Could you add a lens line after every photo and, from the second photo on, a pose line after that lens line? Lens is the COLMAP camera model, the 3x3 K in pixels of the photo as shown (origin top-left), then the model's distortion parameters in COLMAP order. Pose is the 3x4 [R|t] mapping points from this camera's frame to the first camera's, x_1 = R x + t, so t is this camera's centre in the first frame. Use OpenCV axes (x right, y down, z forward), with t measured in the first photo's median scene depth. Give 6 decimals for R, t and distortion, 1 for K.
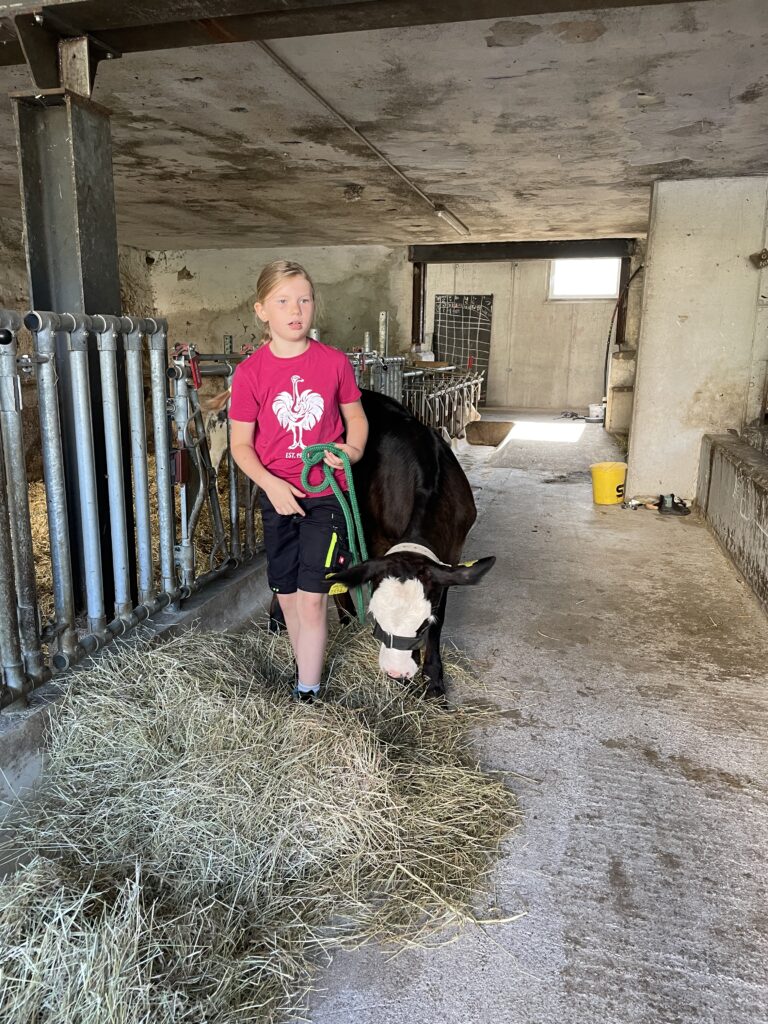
lens RADIAL K [[772.5, 0, 380.9], [0, 772.5, 517.2], [0, 0, 1]] dist [0.004287, -0.003259]
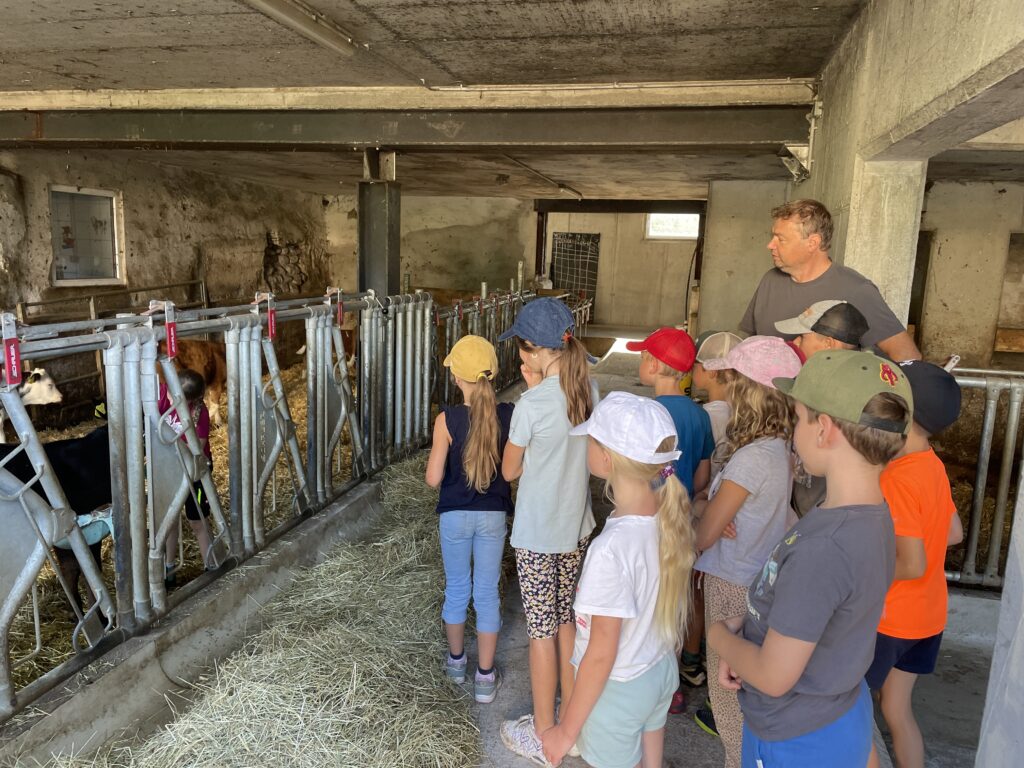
lens RADIAL K [[772.5, 0, 512.0], [0, 772.5, 380.2], [0, 0, 1]] dist [0.004287, -0.003259]
pose [[0.999339, 0.019178, 0.030879, -0.033327], [-0.017437, 0.998295, -0.055700, 0.017814], [-0.031895, 0.055125, 0.997970, -0.245035]]
